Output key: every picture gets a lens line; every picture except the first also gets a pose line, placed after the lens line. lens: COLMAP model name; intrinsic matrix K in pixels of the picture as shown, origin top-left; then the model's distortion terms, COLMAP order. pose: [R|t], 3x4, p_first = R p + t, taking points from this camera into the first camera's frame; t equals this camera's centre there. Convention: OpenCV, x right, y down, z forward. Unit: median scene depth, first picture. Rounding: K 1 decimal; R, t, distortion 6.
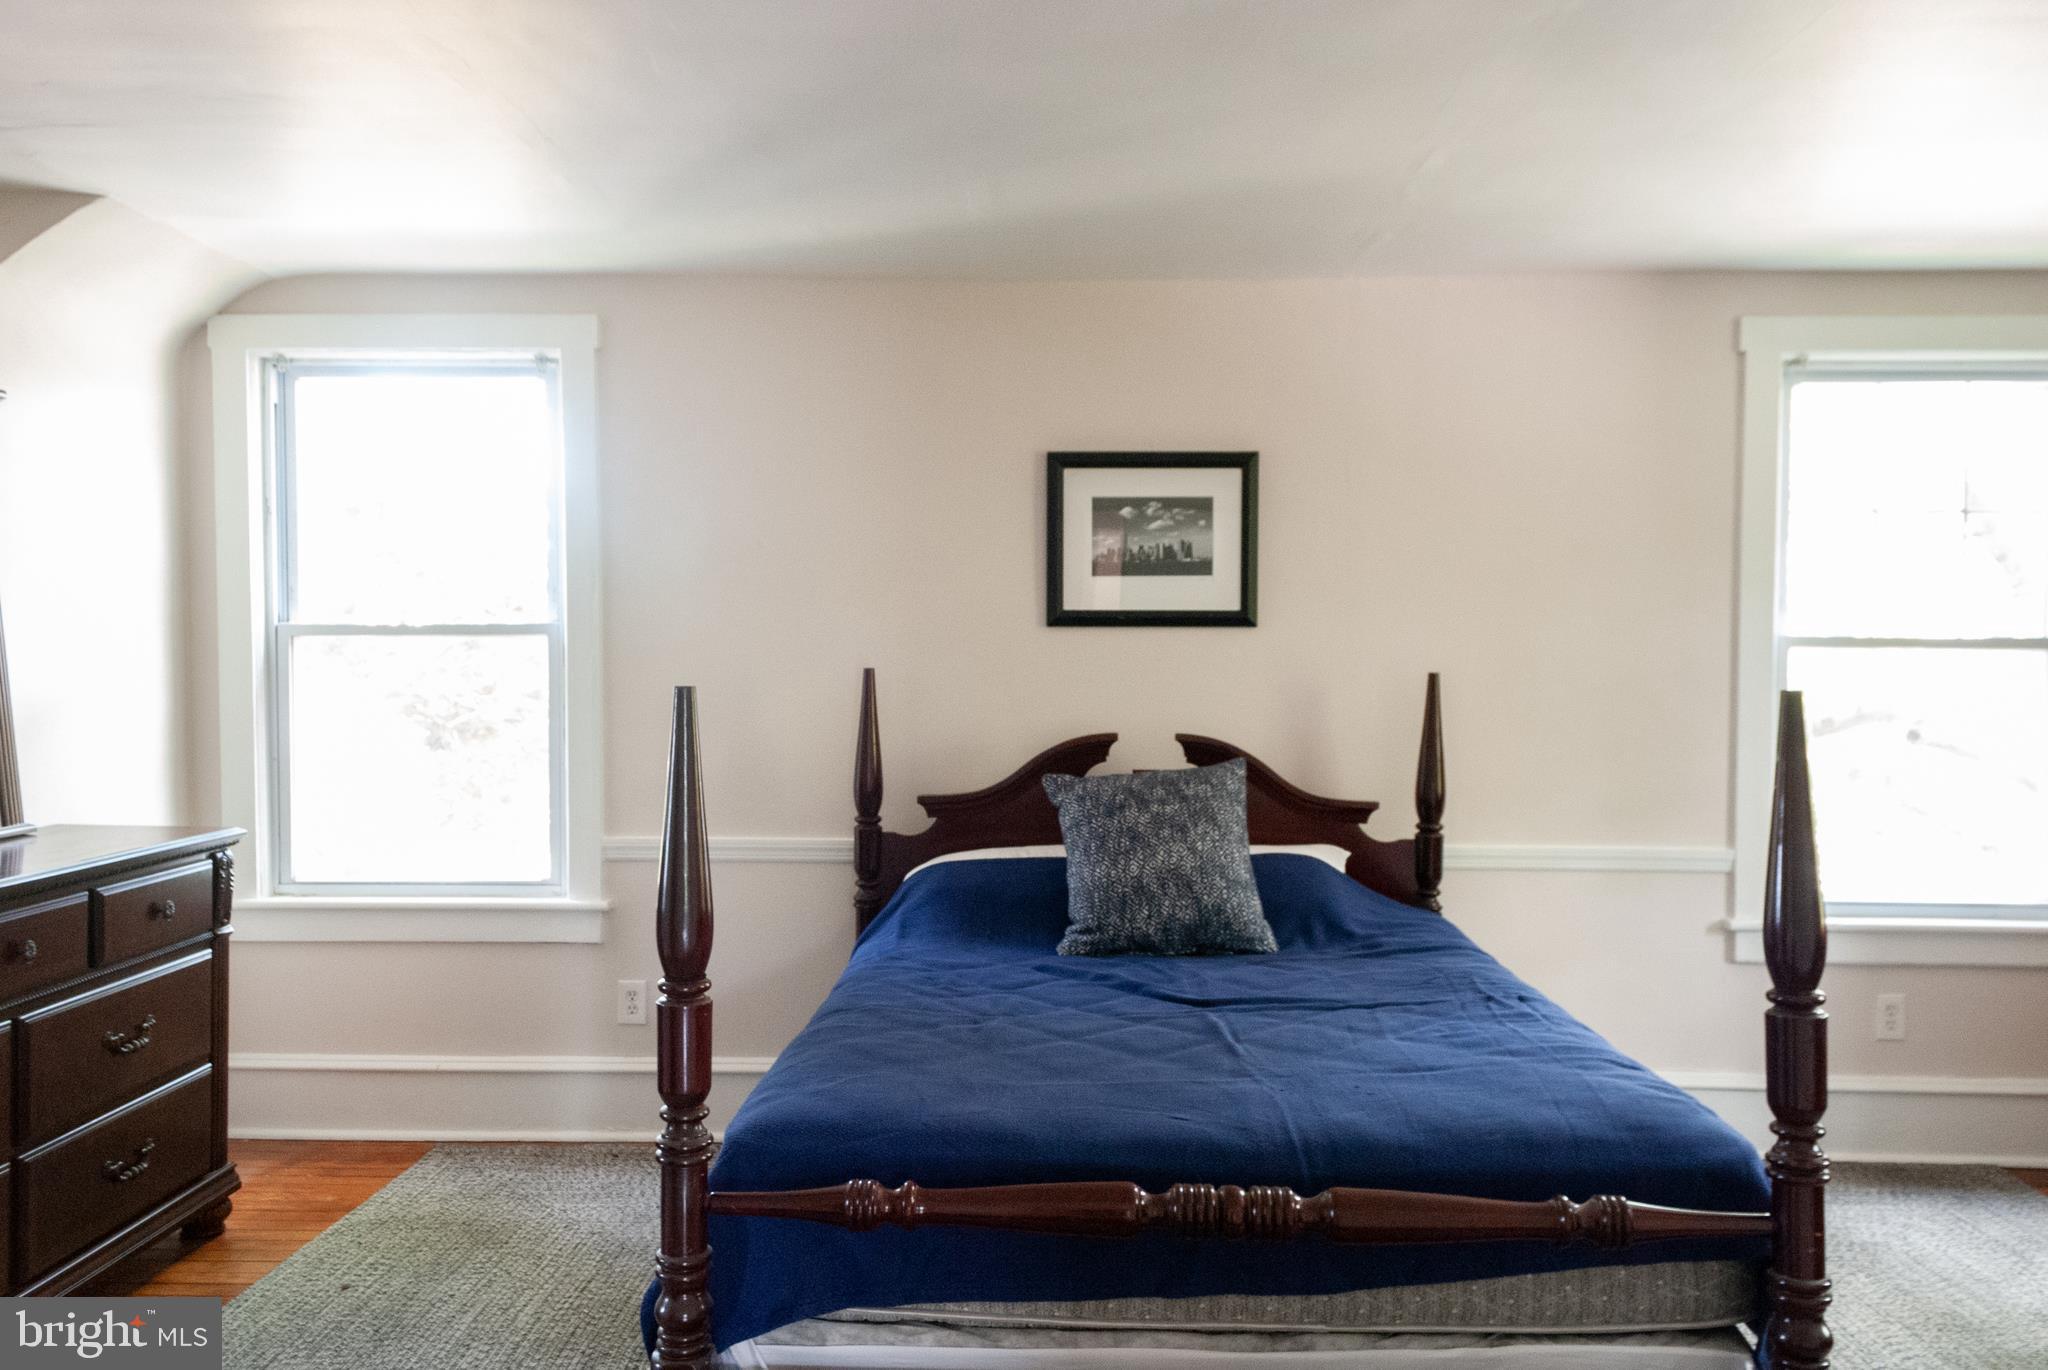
lens RADIAL K [[1583.1, 0, 1024.0], [0, 1583.1, 685.0], [0, 0, 1]] dist [0.005397, -0.001628]
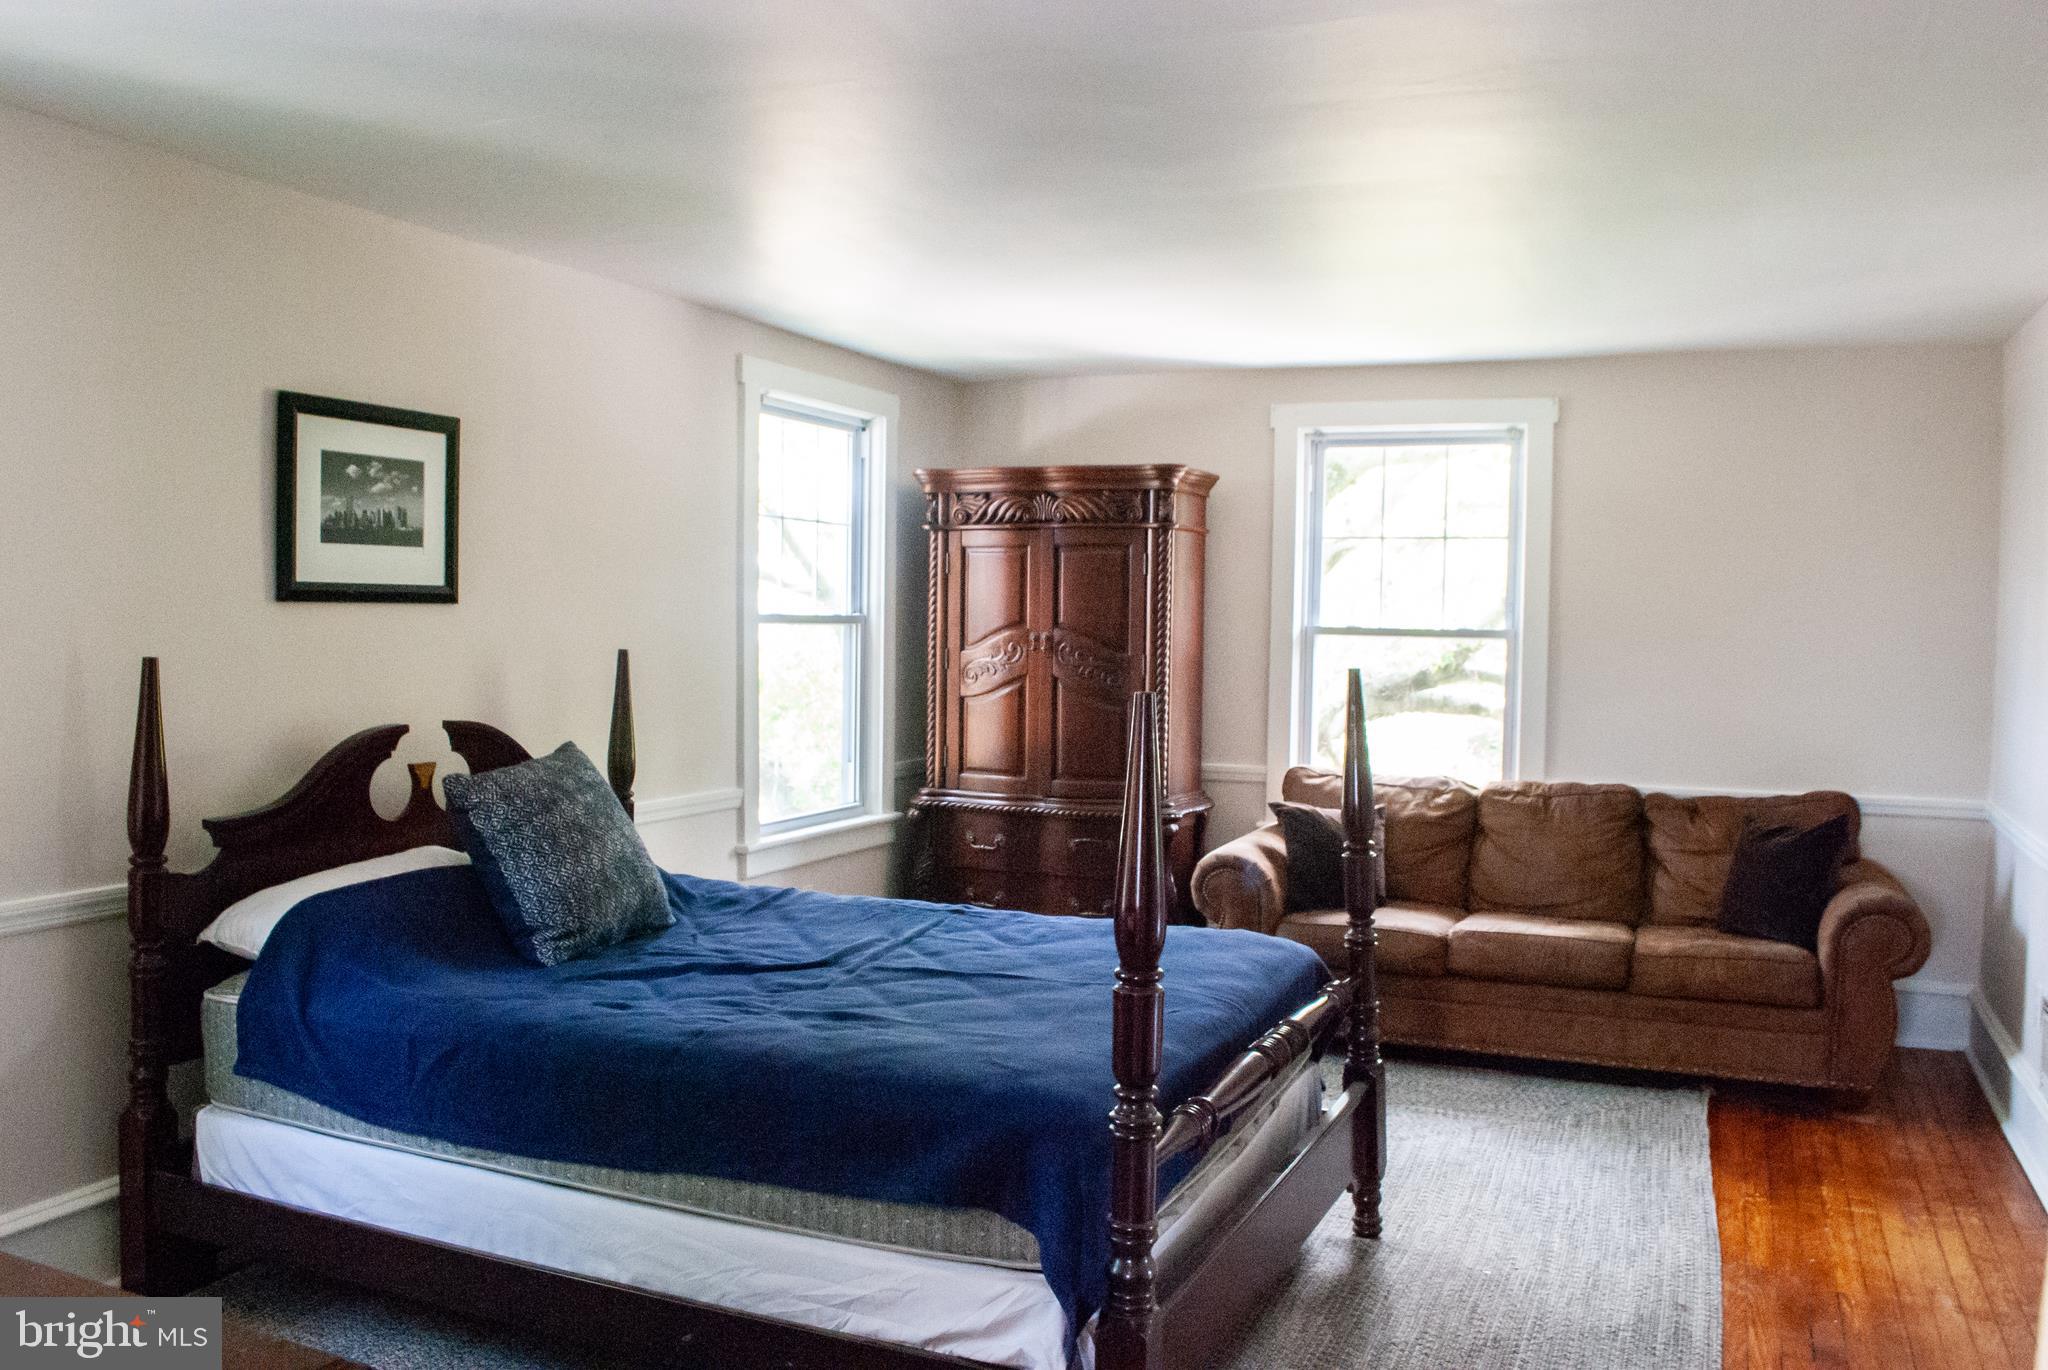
lens RADIAL K [[1572.3, 0, 1024.0], [0, 1572.3, 685.0], [0, 0, 1]] dist [-0.105477, -0.000303]
pose [[0.374339, -0.038011, 0.926512, -0.587847], [0.006396, 0.999242, 0.038411, -0.021484], [-0.927270, -0.008453, 0.374298, 0.340732]]
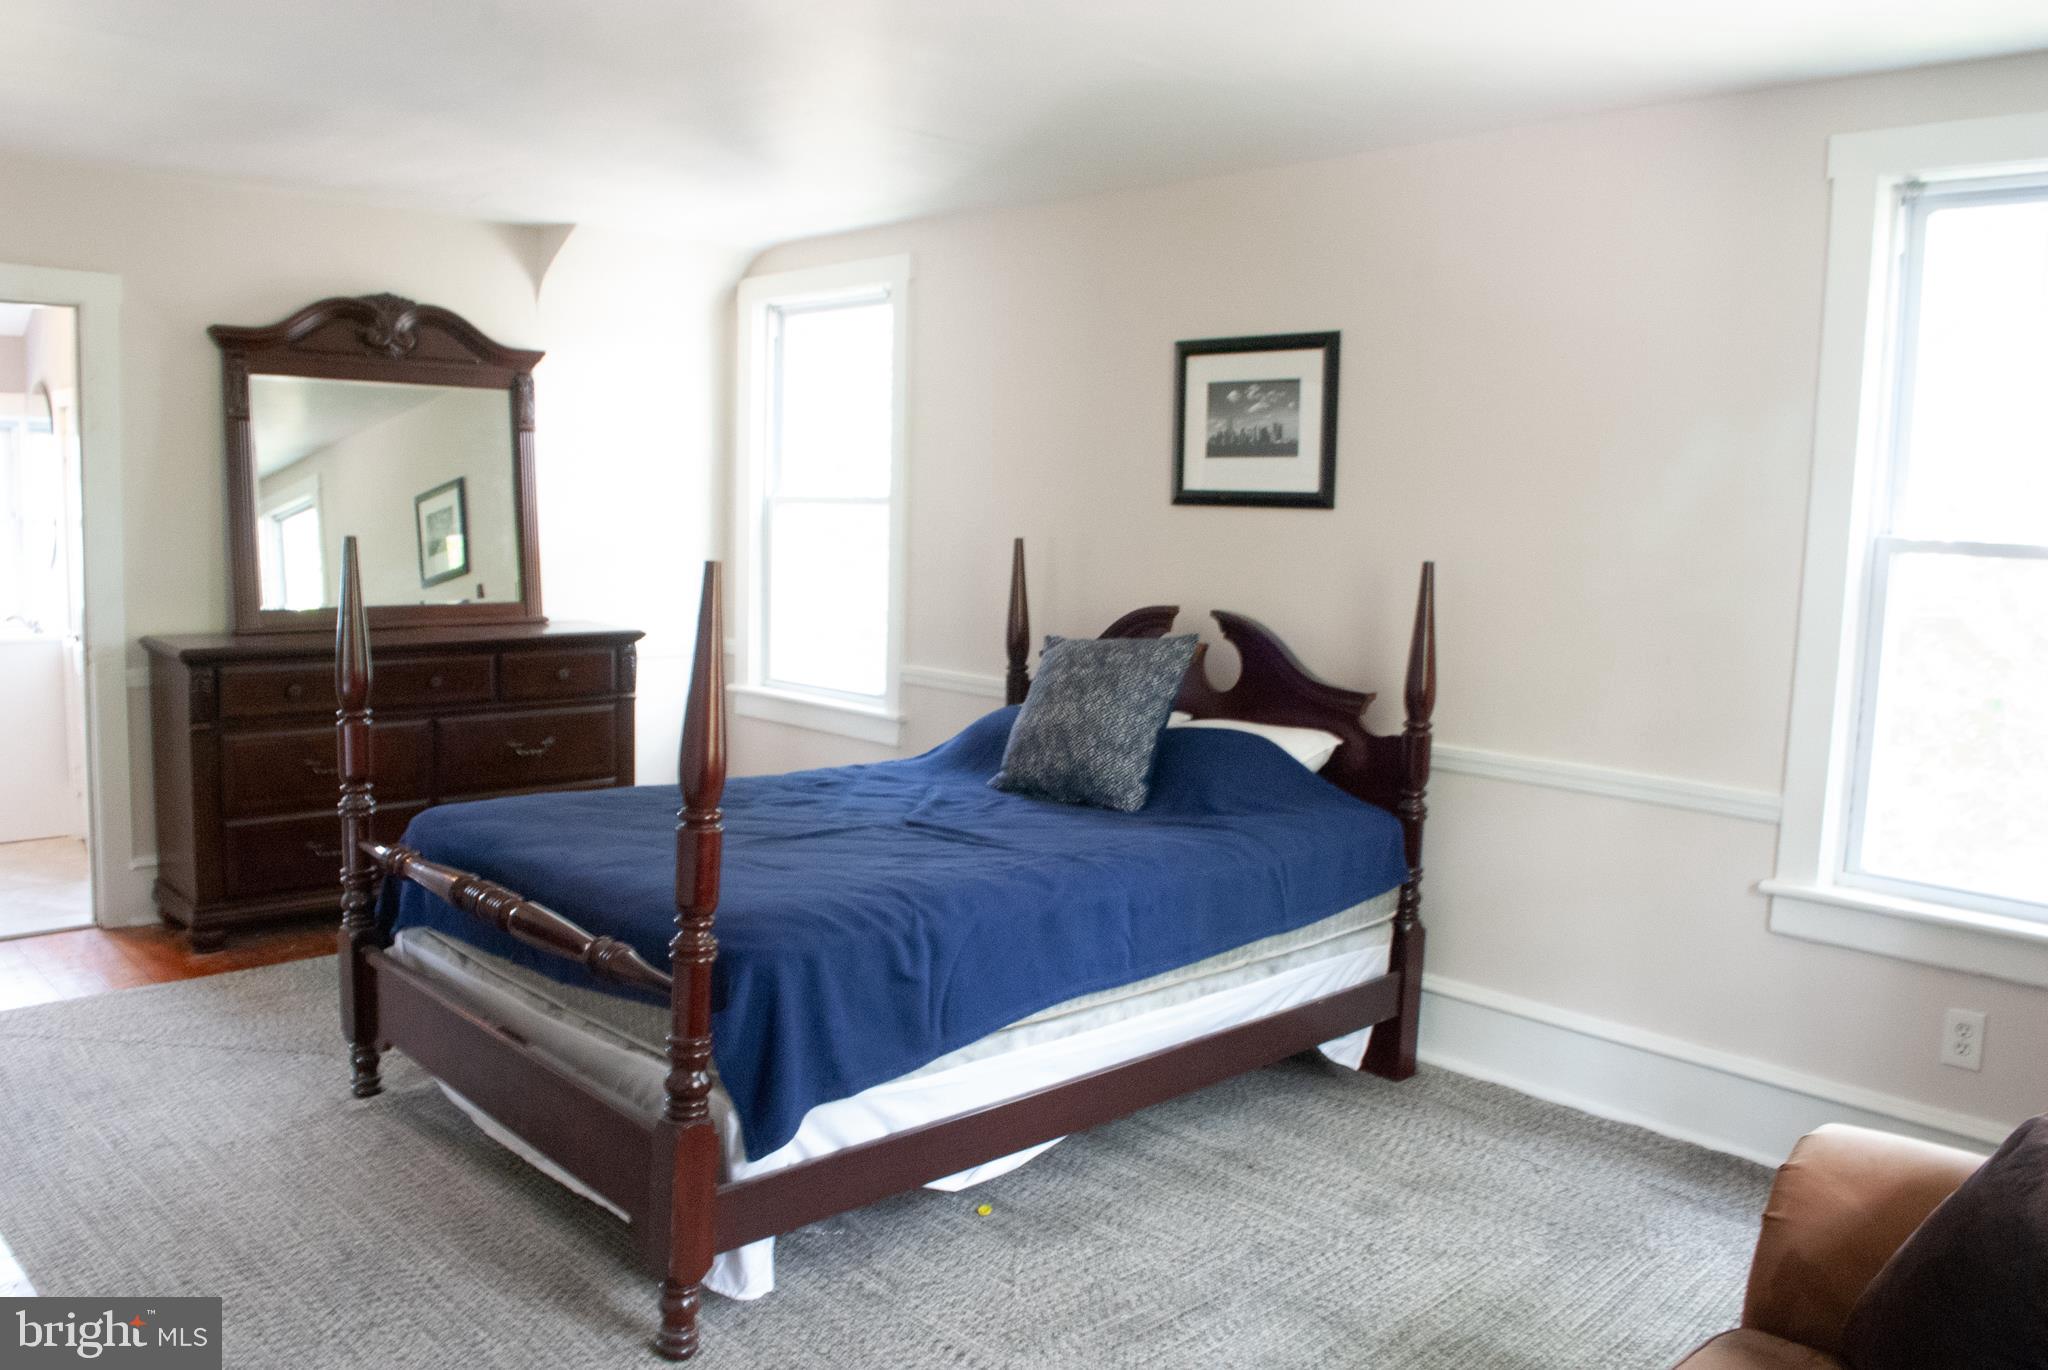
lens RADIAL K [[1611.6, 0, 1024.0], [0, 1611.6, 685.0], [0, 0, 1]] dist [-0.119677, -0.000250]
pose [[0.706118, 0.093526, -0.701891, 0.727206], [-0.038129, 0.994823, 0.094200, -0.014270], [0.707067, -0.039754, 0.706028, 0.153041]]
